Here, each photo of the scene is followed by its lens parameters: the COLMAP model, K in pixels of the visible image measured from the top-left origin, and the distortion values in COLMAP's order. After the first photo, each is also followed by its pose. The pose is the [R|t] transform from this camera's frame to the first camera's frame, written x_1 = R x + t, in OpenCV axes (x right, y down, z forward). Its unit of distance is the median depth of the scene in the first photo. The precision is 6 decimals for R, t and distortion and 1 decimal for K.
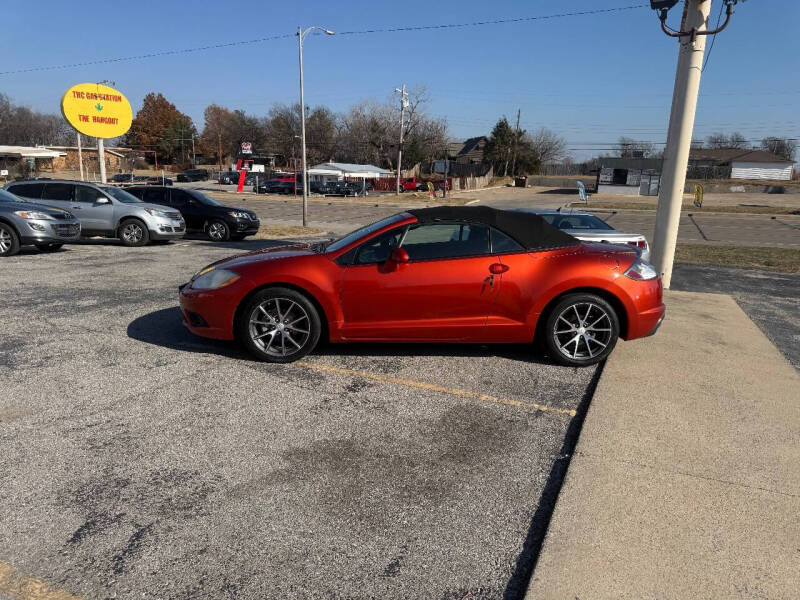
lens RADIAL K [[567.0, 0, 400.0], [0, 567.0, 300.0], [0, 0, 1]] dist [0.090851, -0.120217]
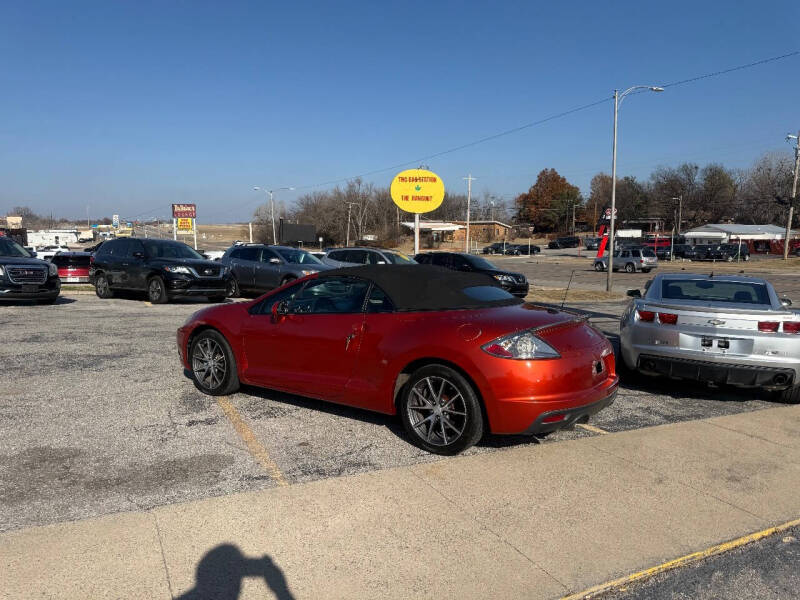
lens RADIAL K [[567.0, 0, 400.0], [0, 567.0, 300.0], [0, 0, 1]] dist [0.090851, -0.120217]
pose [[0.785769, 0.045204, -0.616866, 0.210025], [-0.114799, 0.990656, -0.073637, -0.010278], [0.607773, 0.128678, 0.783616, 0.077890]]
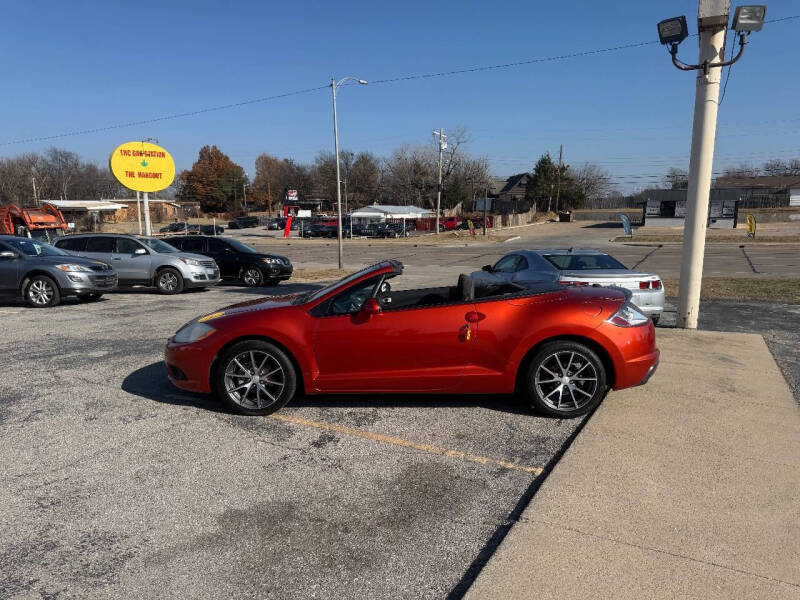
lens RADIAL K [[564.6, 0, 397.1], [0, 564.6, 308.7], [0, 0, 1]] dist [0.096457, -0.135533]
pose [[0.995780, -0.019742, -0.089619, 0.033573], [0.015095, 0.998521, -0.052234, -0.005417], [0.090517, 0.050661, 0.994606, 0.005364]]
